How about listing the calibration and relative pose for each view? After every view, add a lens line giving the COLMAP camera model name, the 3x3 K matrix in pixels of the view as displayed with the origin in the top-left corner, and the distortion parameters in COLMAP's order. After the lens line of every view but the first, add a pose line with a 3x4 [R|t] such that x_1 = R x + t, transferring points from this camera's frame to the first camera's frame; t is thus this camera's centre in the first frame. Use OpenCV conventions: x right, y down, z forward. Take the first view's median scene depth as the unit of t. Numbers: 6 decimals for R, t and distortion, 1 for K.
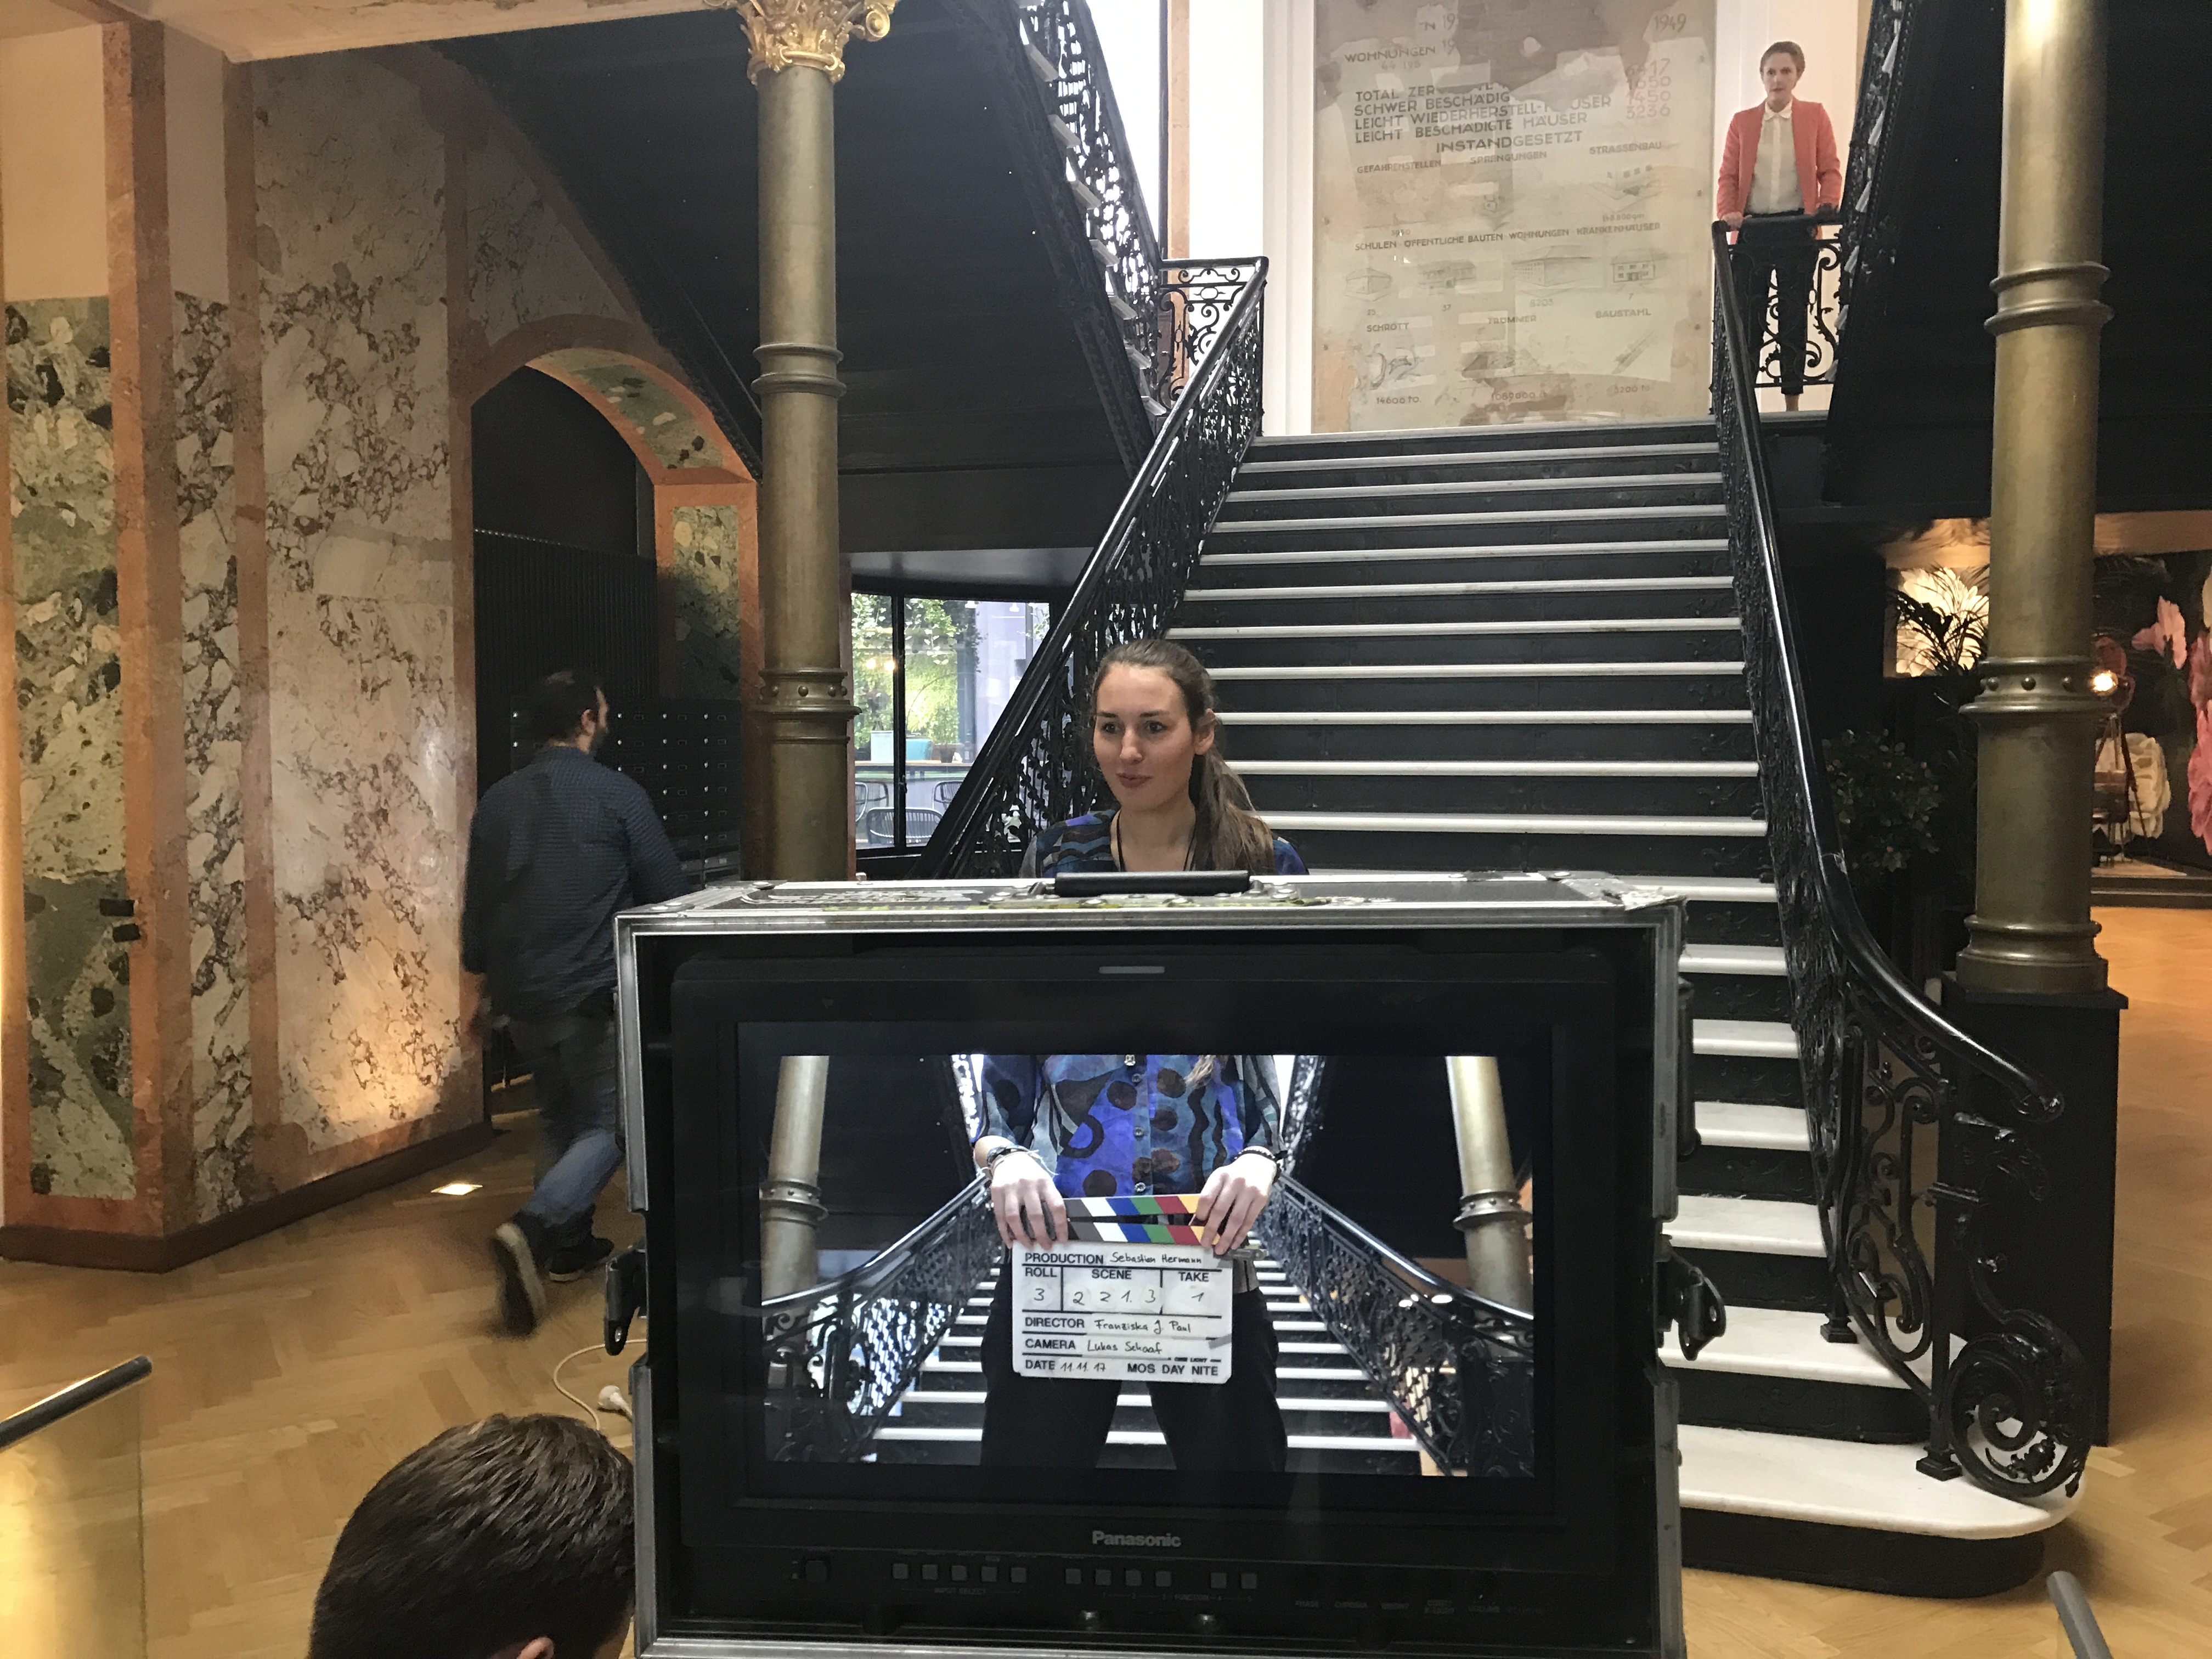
lens RADIAL K [[1807.1, 0, 1106.0], [0, 1807.1, 829.5], [0, 0, 1]] dist [0.004063, 0.002043]
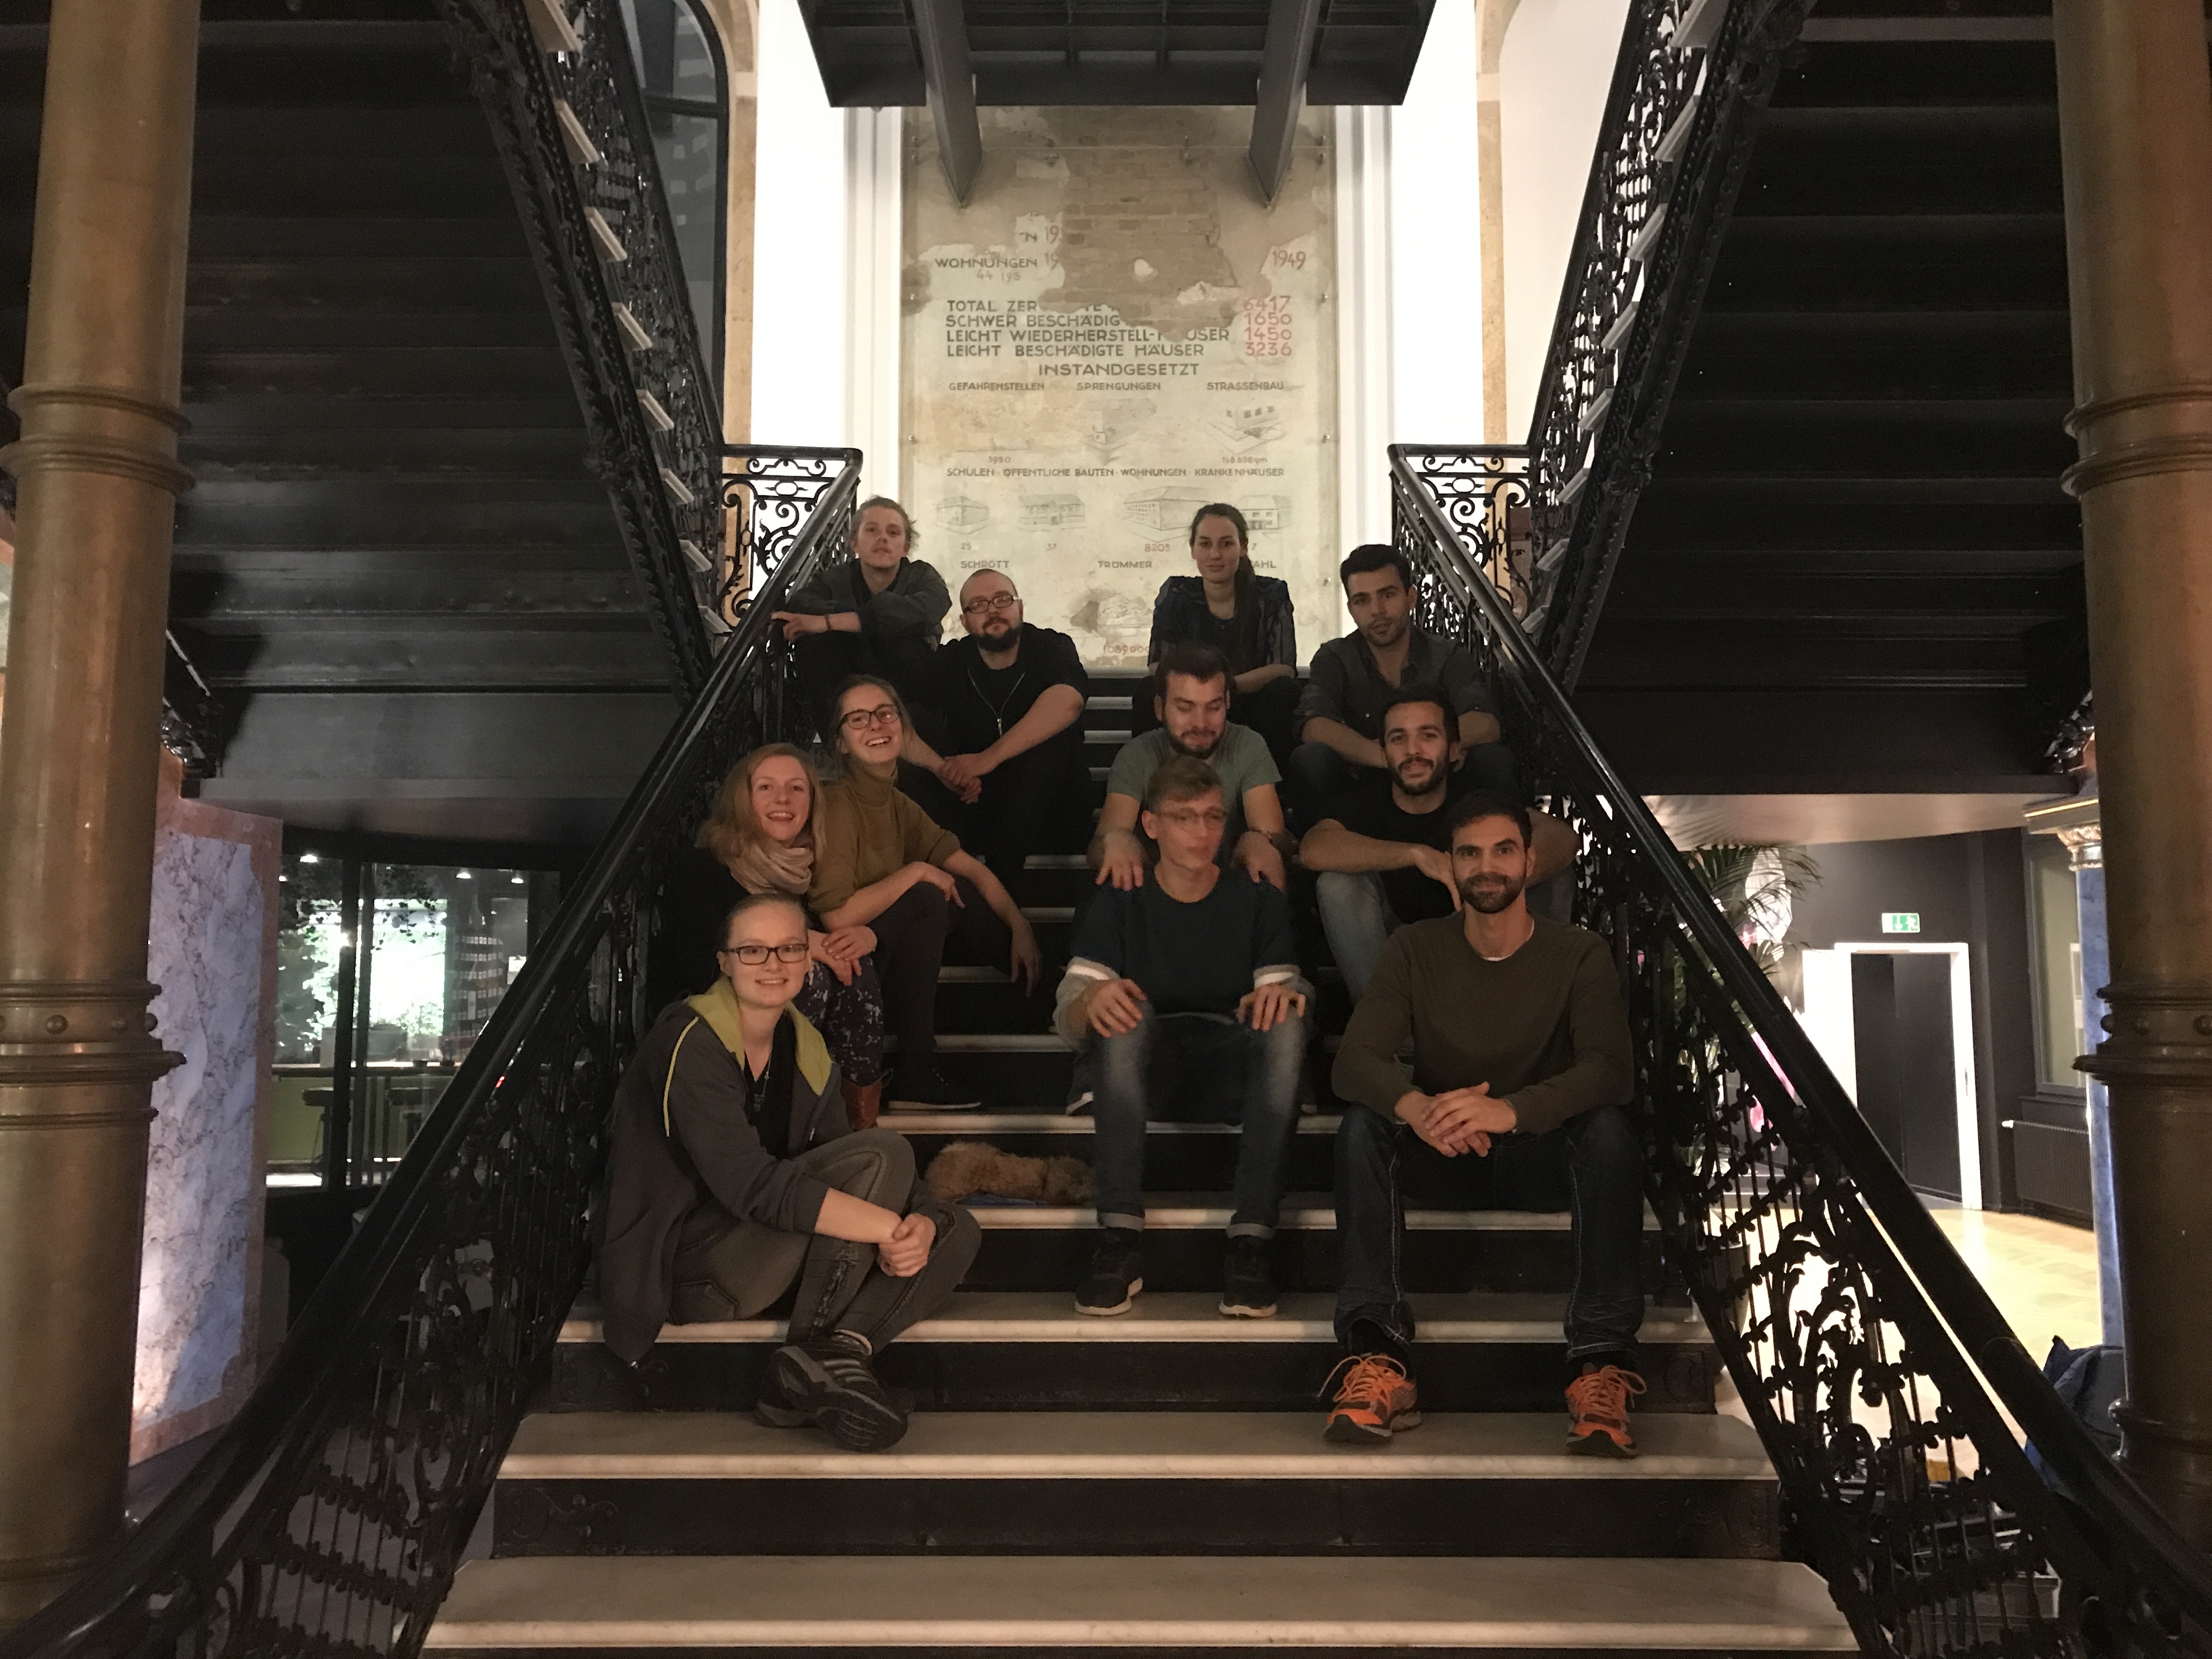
lens RADIAL K [[1807.1, 0, 1106.0], [0, 1807.1, 829.5], [0, 0, 1]] dist [0.004063, 0.002043]
pose [[0.965977, 0.022897, 0.257613, -0.006629], [0.018051, 0.987675, -0.155473, -0.019956], [-0.257997, 0.154833, 0.953658, 0.192918]]
